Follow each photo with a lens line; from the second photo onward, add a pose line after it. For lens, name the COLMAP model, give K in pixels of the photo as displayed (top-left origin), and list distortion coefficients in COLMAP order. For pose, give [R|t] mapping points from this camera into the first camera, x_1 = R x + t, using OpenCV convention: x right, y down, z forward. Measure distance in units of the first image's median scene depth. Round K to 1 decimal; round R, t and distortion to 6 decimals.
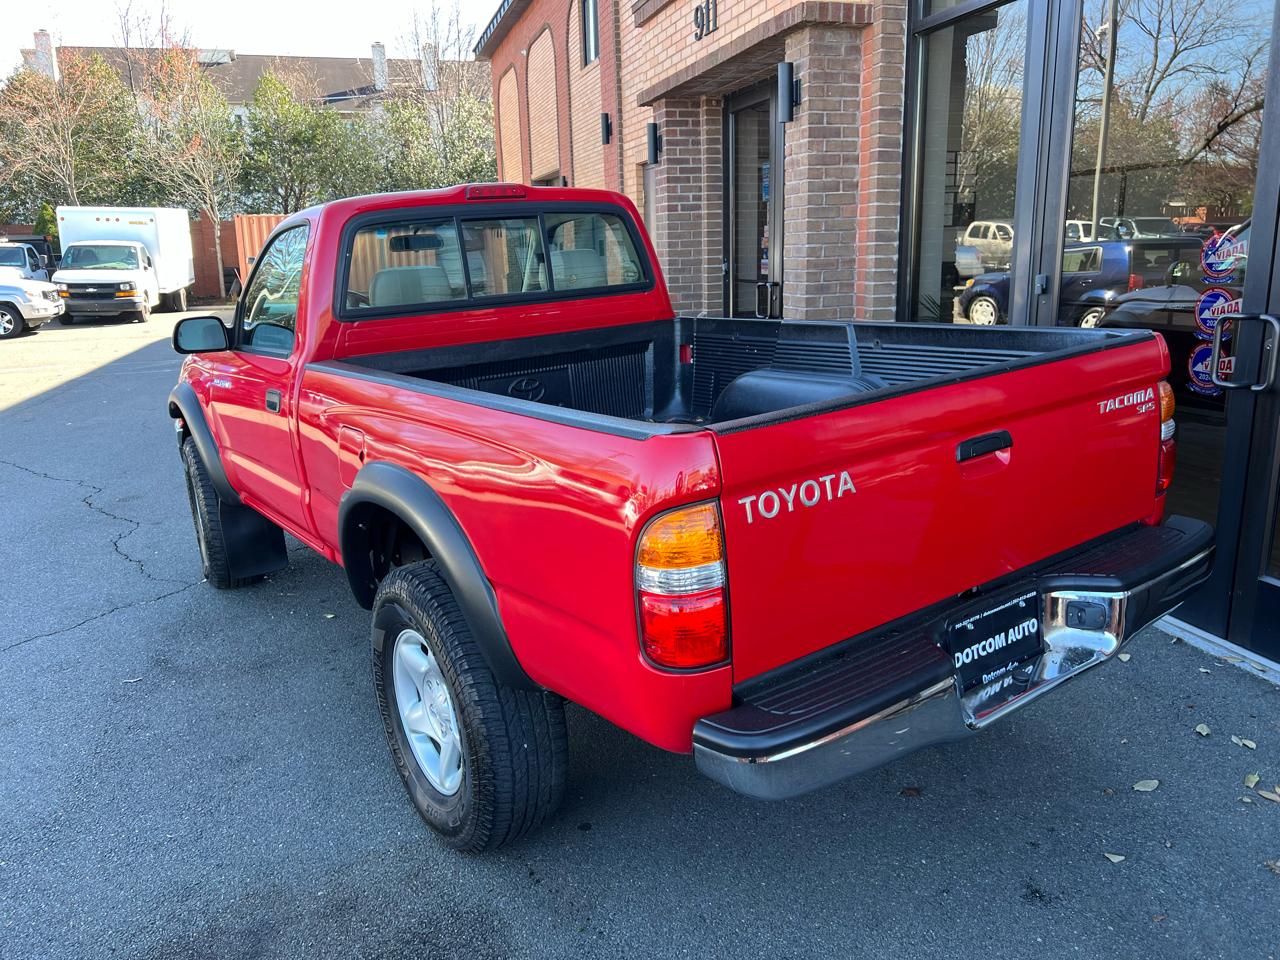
lens RADIAL K [[958.1, 0, 636.1], [0, 958.1, 471.8], [0, 0, 1]] dist [0.047115, -0.049762]
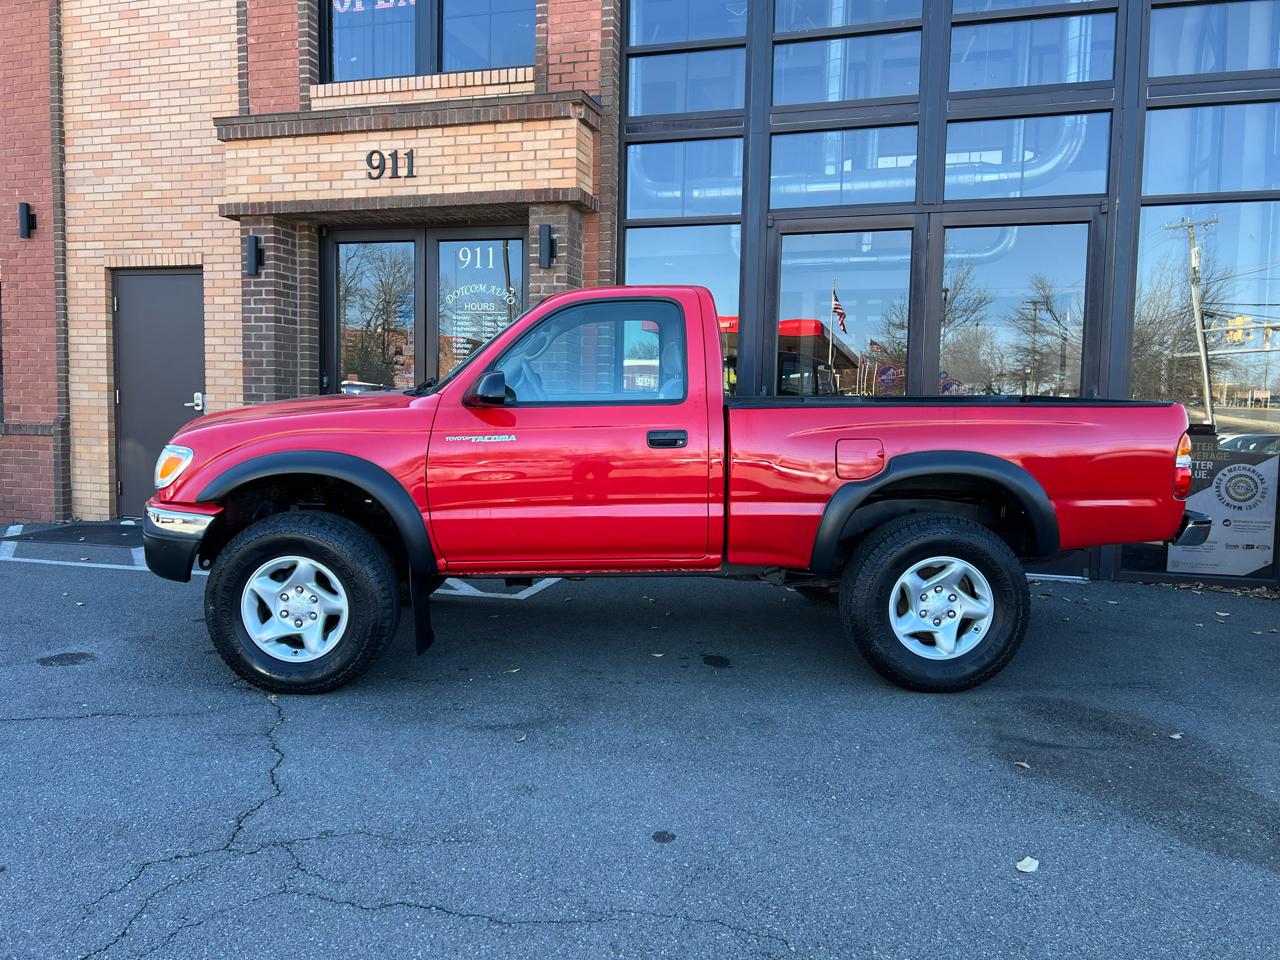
lens RADIAL K [[958.1, 0, 636.1], [0, 958.1, 471.8], [0, 0, 1]] dist [0.047115, -0.049762]
pose [[0.540248, -0.013627, 0.841396, -0.724764], [0.157057, 0.983933, -0.084908, 0.032596], [-0.826720, 0.178018, 0.533708, 0.208147]]
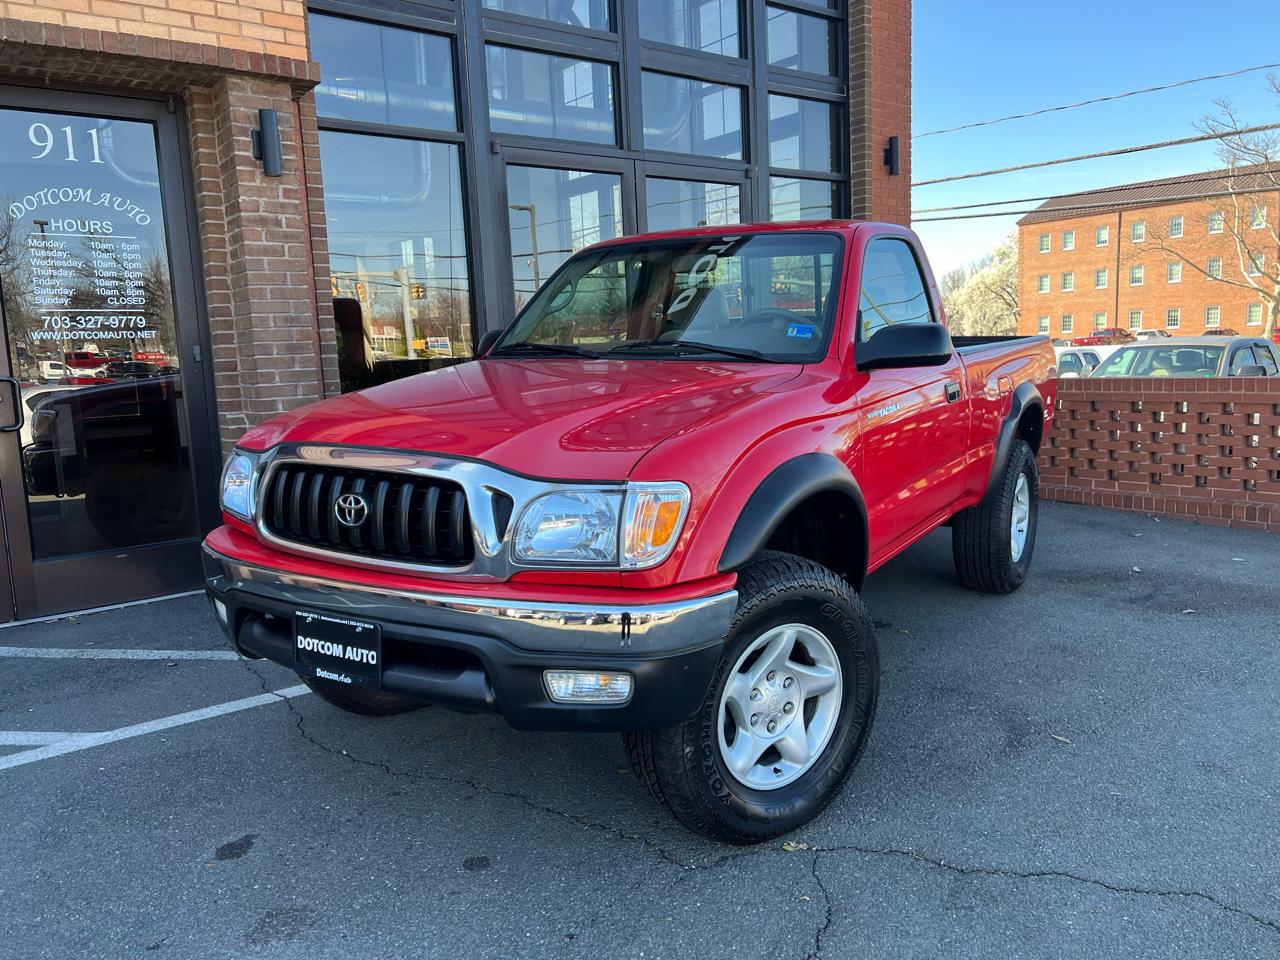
lens RADIAL K [[958.1, 0, 636.1], [0, 958.1, 471.8], [0, 0, 1]] dist [0.047115, -0.049762]
pose [[-0.363384, -0.076388, 0.928502, -0.666108], [0.264189, 0.947272, 0.181327, -0.147194], [-0.893396, 0.311191, -0.324043, 0.887495]]
